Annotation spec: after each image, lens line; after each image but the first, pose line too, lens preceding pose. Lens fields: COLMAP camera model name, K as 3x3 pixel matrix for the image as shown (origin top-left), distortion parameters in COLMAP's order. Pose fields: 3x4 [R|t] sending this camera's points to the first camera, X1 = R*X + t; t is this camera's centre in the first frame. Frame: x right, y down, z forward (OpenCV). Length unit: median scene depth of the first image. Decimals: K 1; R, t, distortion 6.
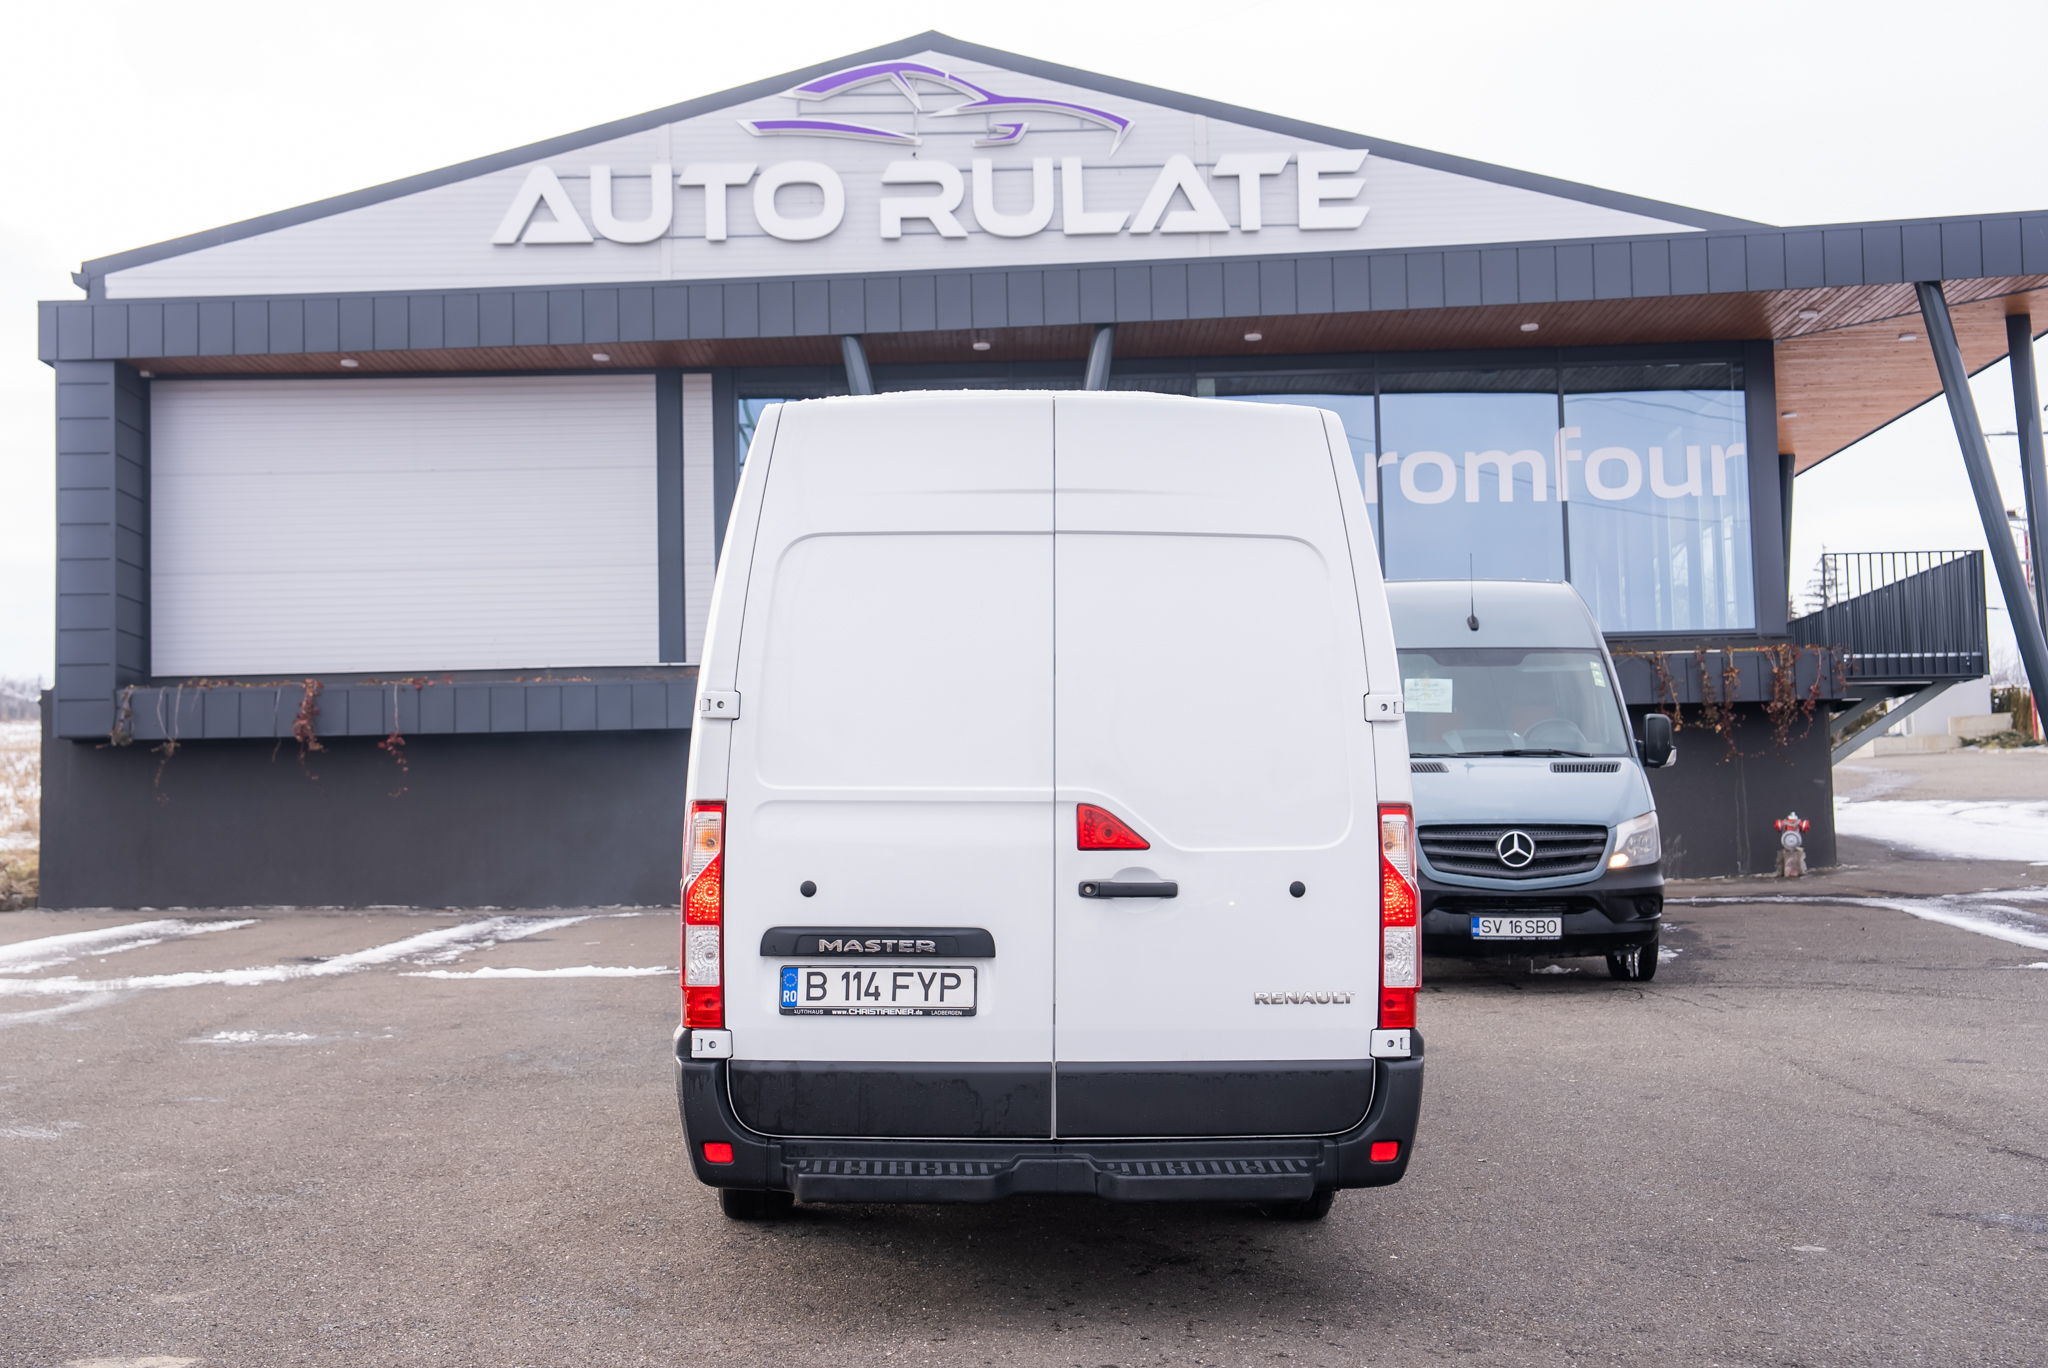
lens RADIAL K [[2709.6, 0, 1026.8], [0, 2709.6, 677.0], [0, 0, 1]] dist [0.163216, -0.006932]
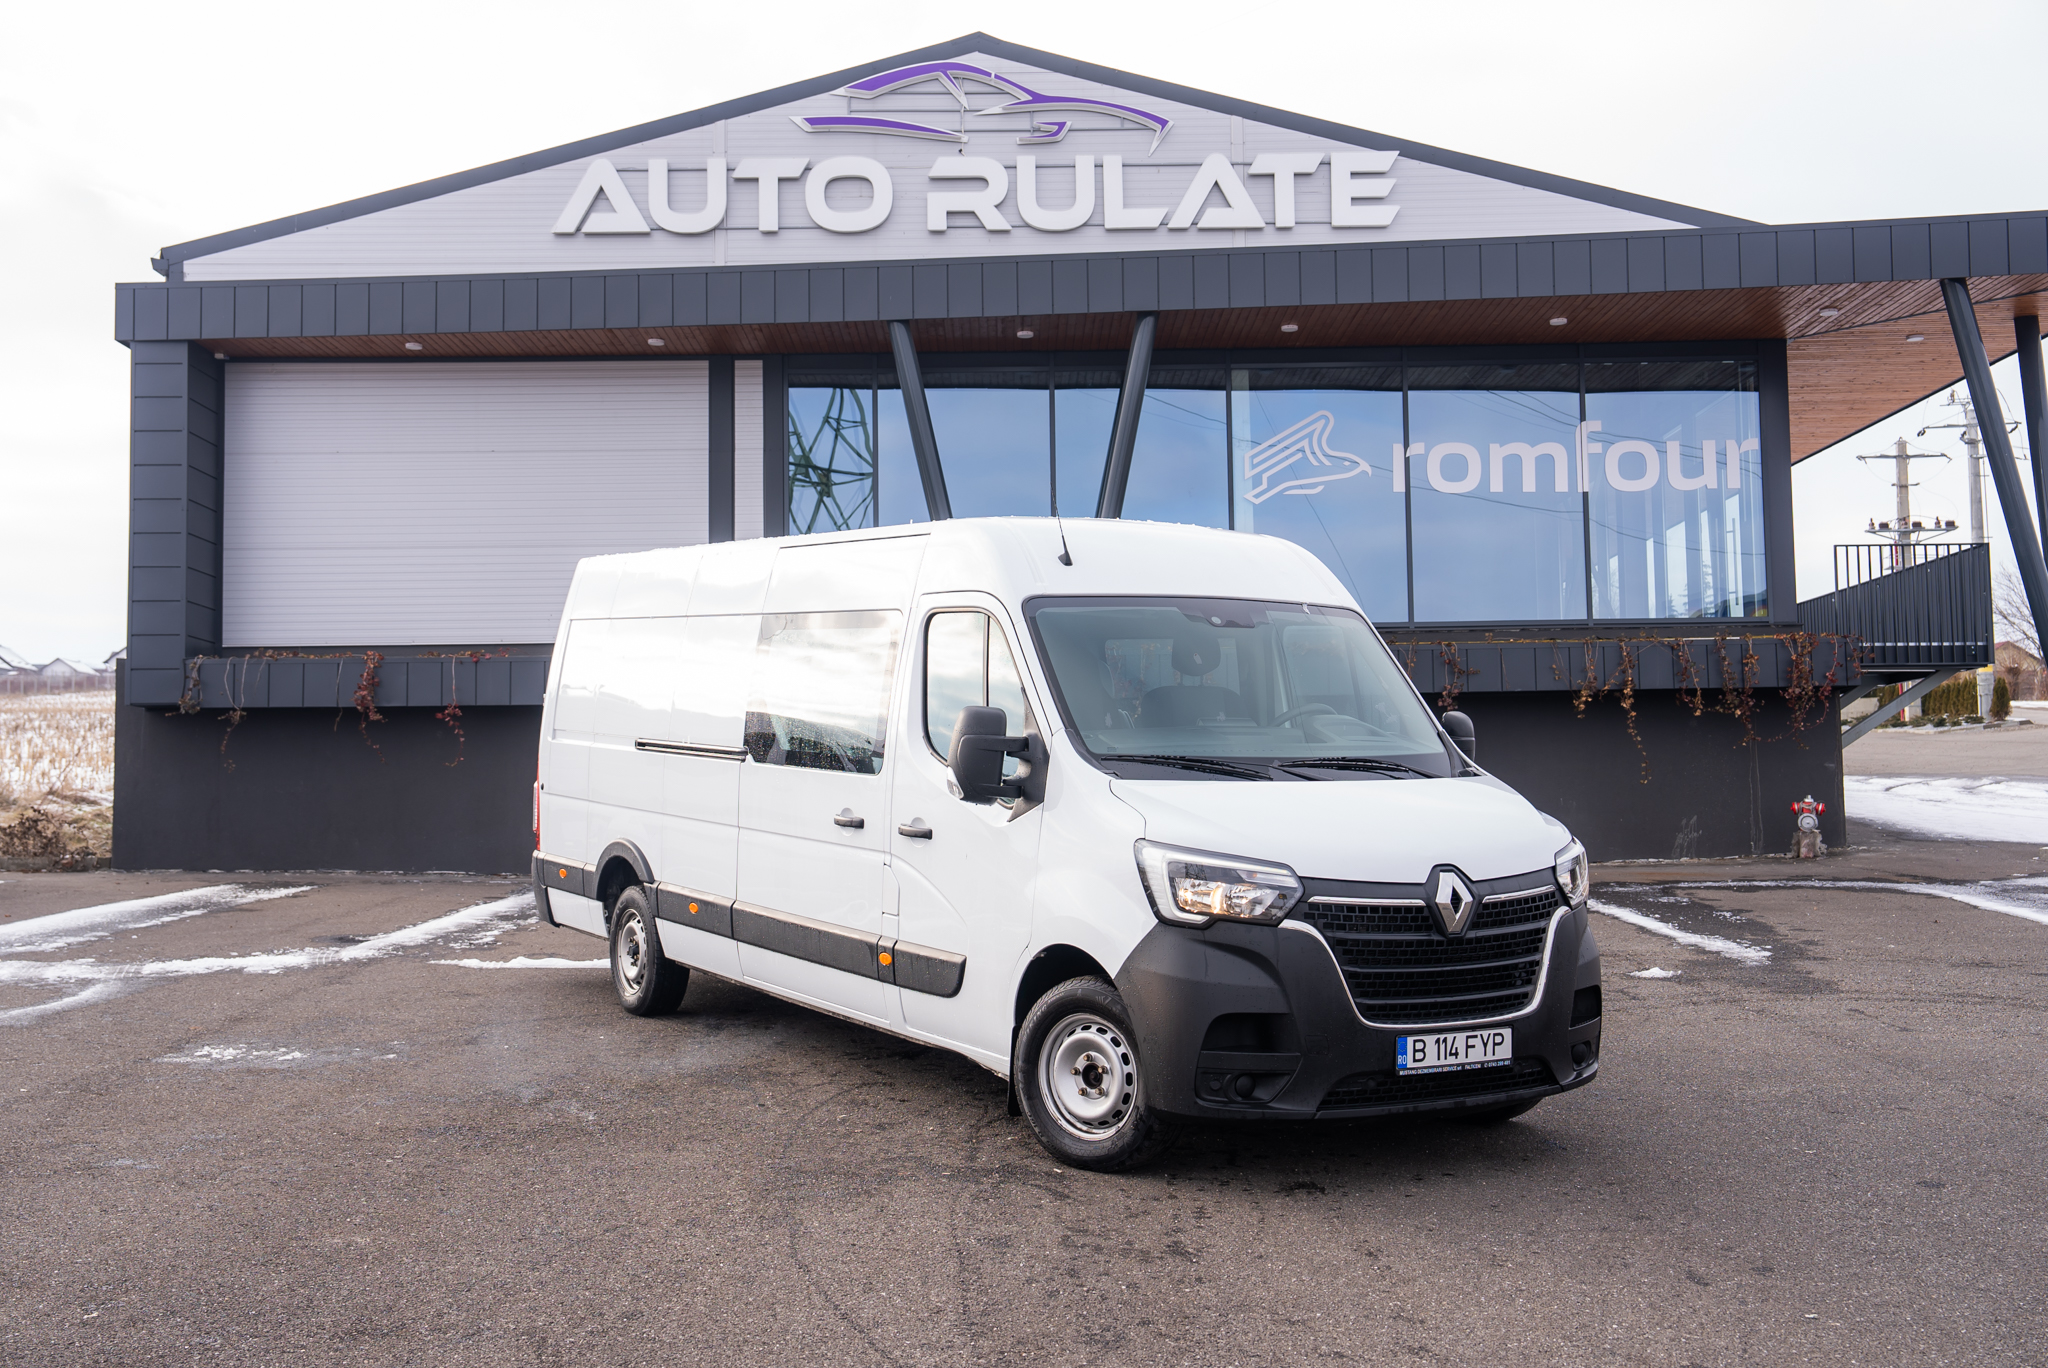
lens RADIAL K [[2232.8, 0, 1022.4], [0, 2232.8, 675.8], [0, 0, 1]] dist [0.071054, 0.029693]
pose [[0.999943, 0.010346, 0.002613, -0.018192], [-0.010365, 0.999917, 0.007593, 0.001070], [-0.002534, -0.007620, 0.999968, 0.149089]]
